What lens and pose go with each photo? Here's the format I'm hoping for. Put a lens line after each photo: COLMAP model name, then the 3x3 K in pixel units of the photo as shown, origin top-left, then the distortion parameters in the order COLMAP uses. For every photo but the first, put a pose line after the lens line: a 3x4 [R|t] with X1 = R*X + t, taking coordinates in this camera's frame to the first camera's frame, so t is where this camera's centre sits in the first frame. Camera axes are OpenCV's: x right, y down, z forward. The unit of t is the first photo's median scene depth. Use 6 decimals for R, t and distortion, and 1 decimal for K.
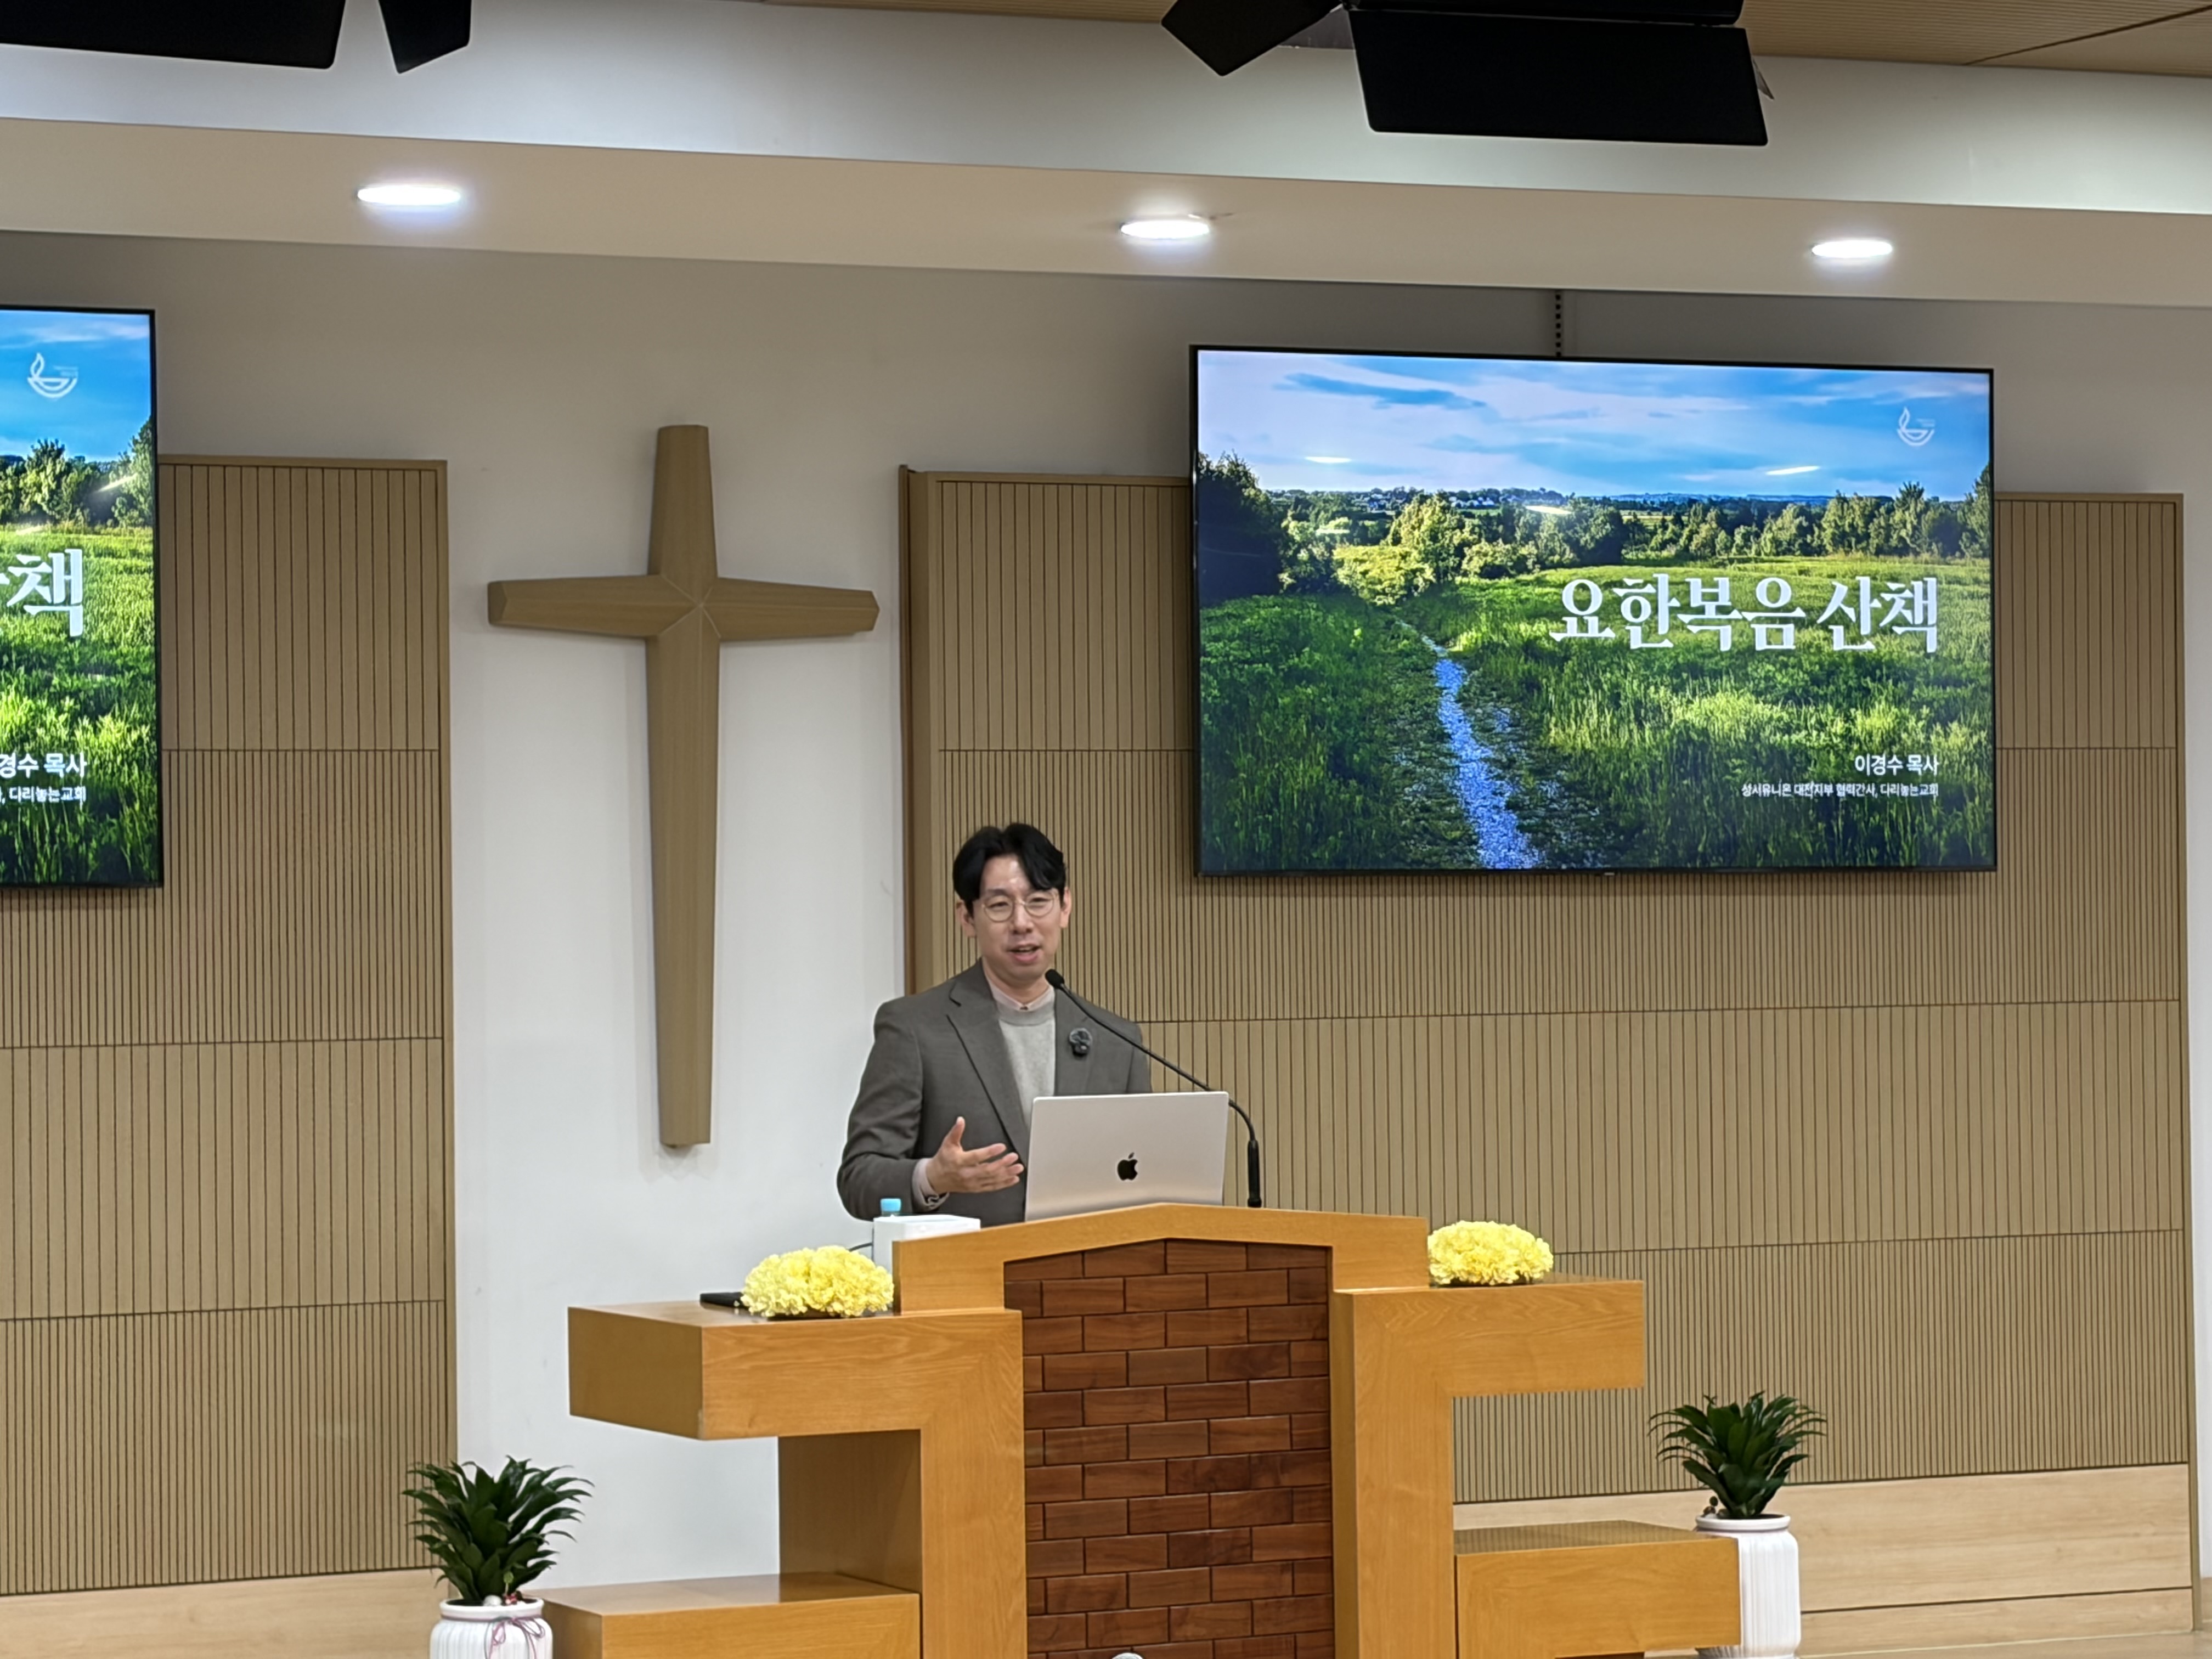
lens RADIAL K [[8961.1, 0, 1105.7], [0, 8961.1, 825.4], [0, 0, 1]] dist [0.135434, 0.000000]
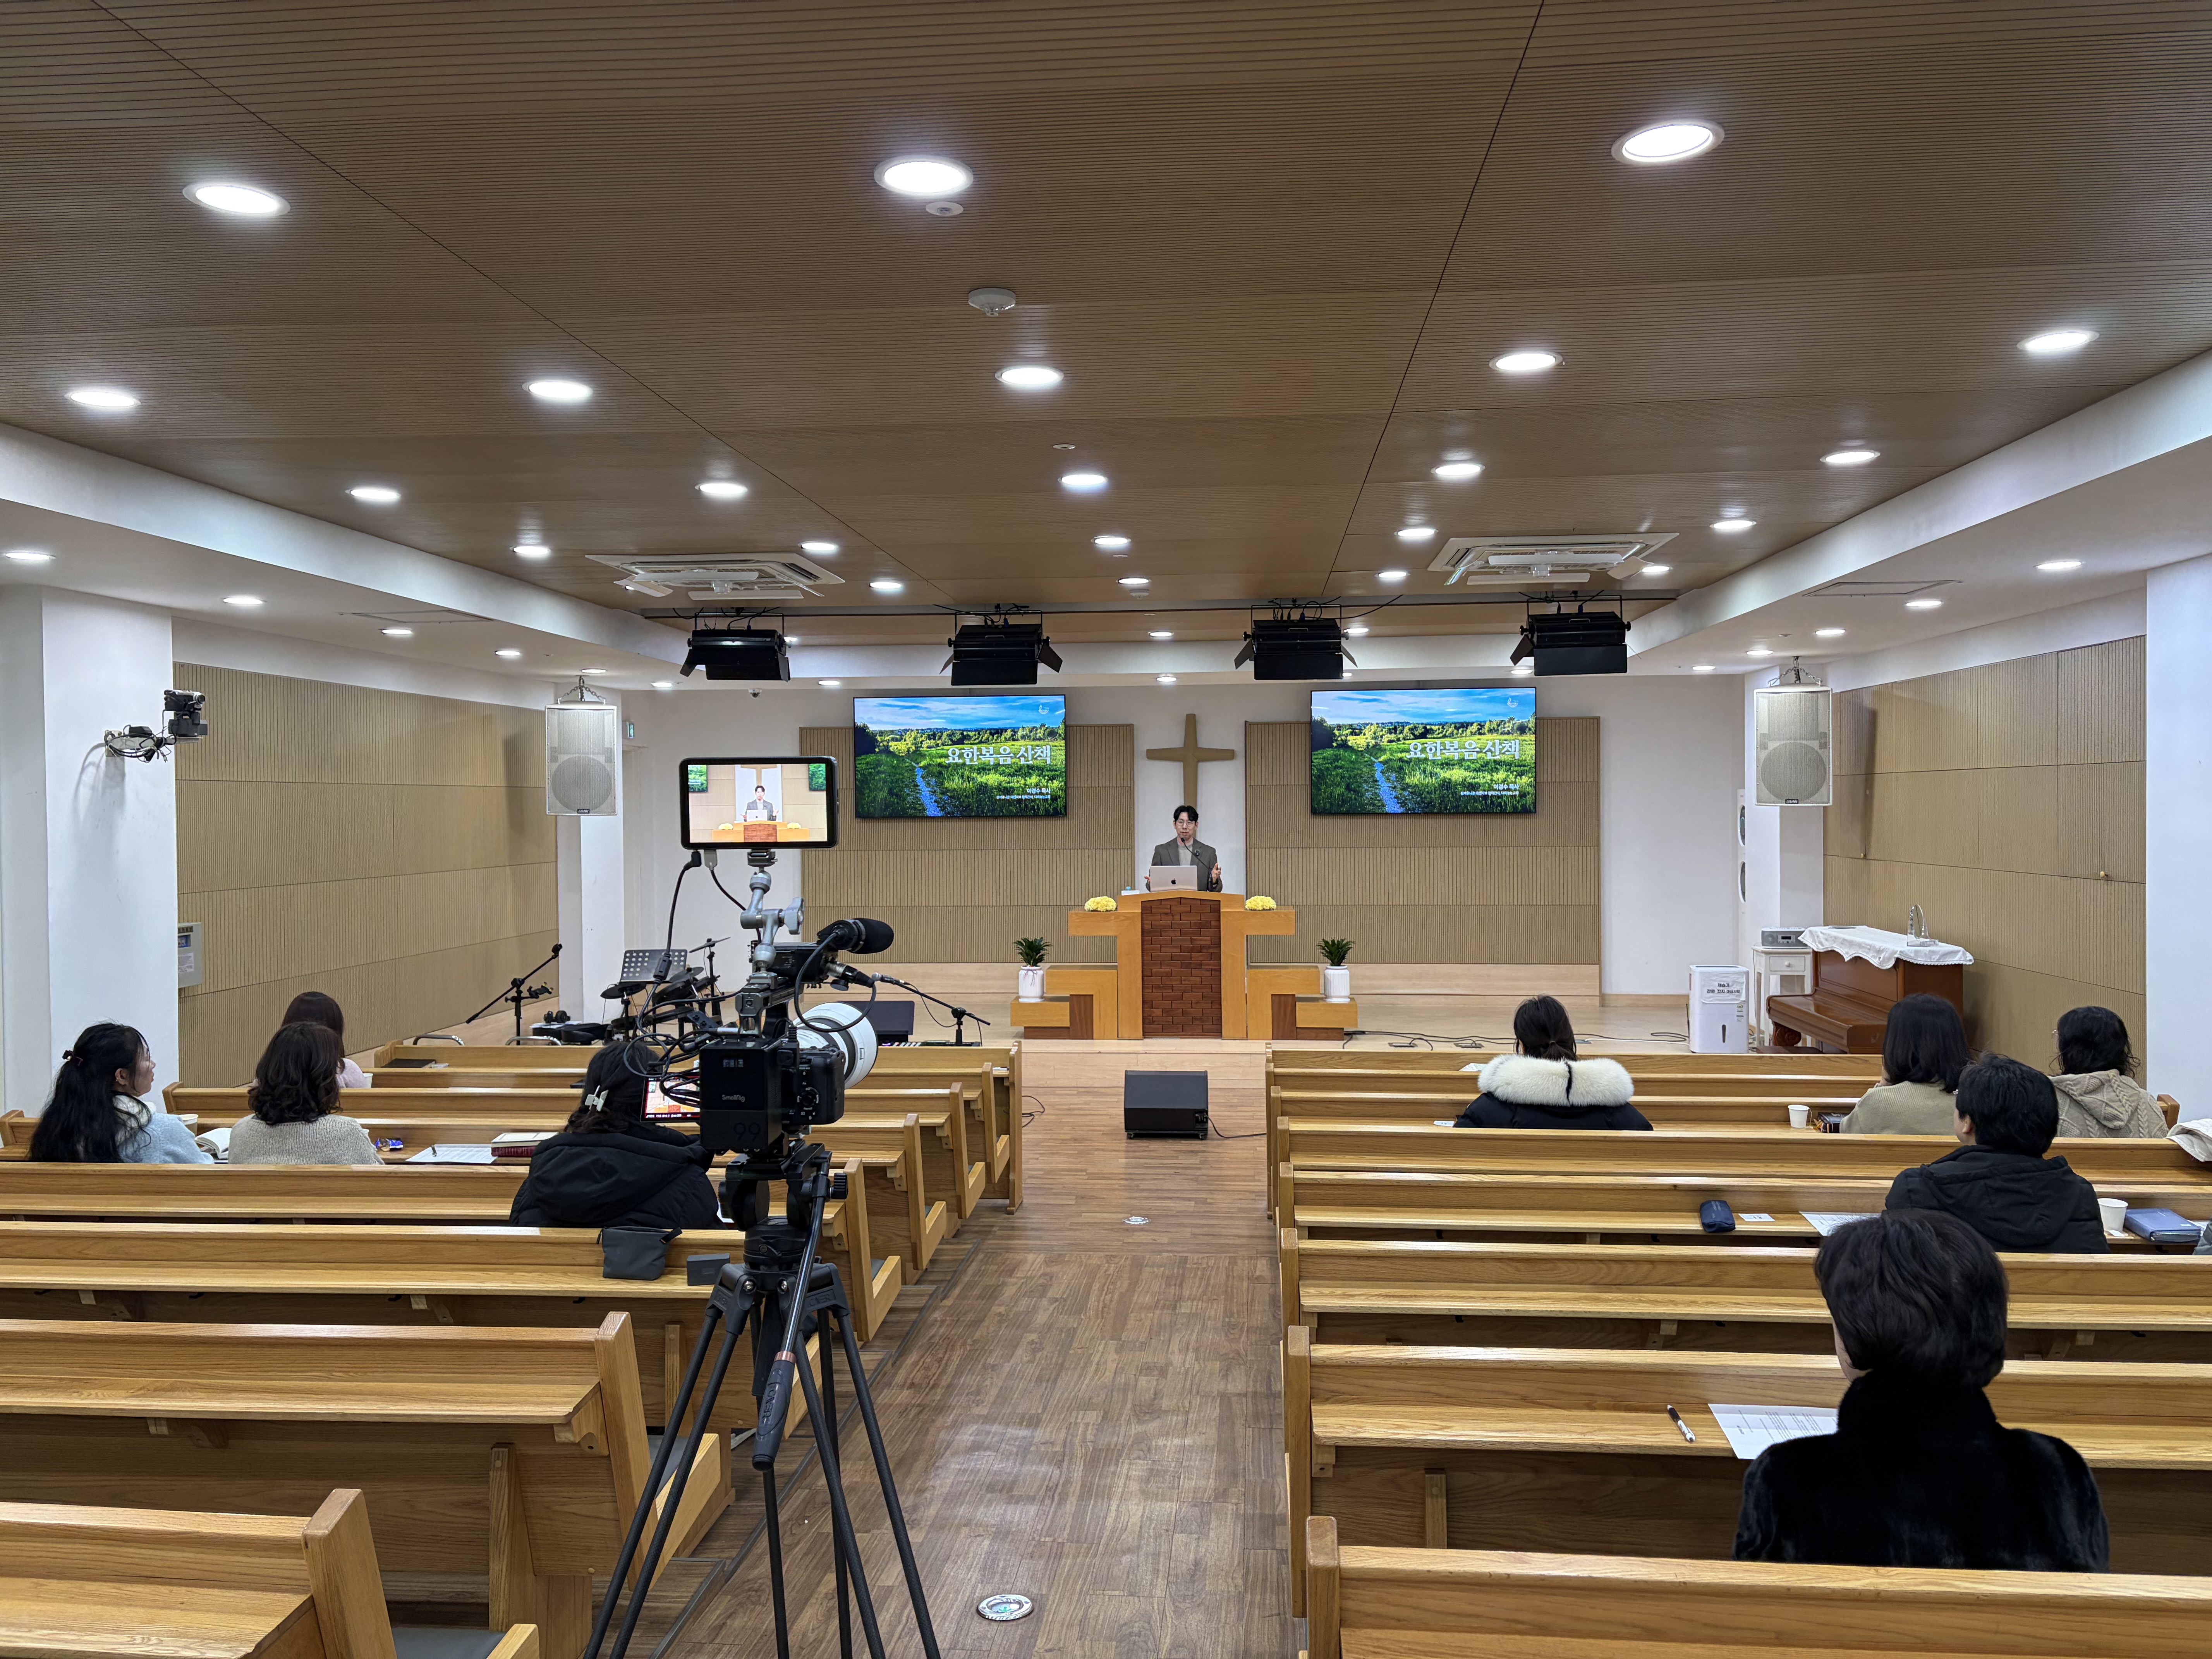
lens RADIAL K [[1674.6, 0, 1107.4], [0, 1674.6, 840.1], [0, 0, 1]] dist [0.008912, -0.010159]
pose [[0.747826, 0.013414, -0.663759, 0.485425], [0.004157, 0.999682, 0.024886, -0.002449], [0.663881, -0.021370, 0.747533, 0.343373]]
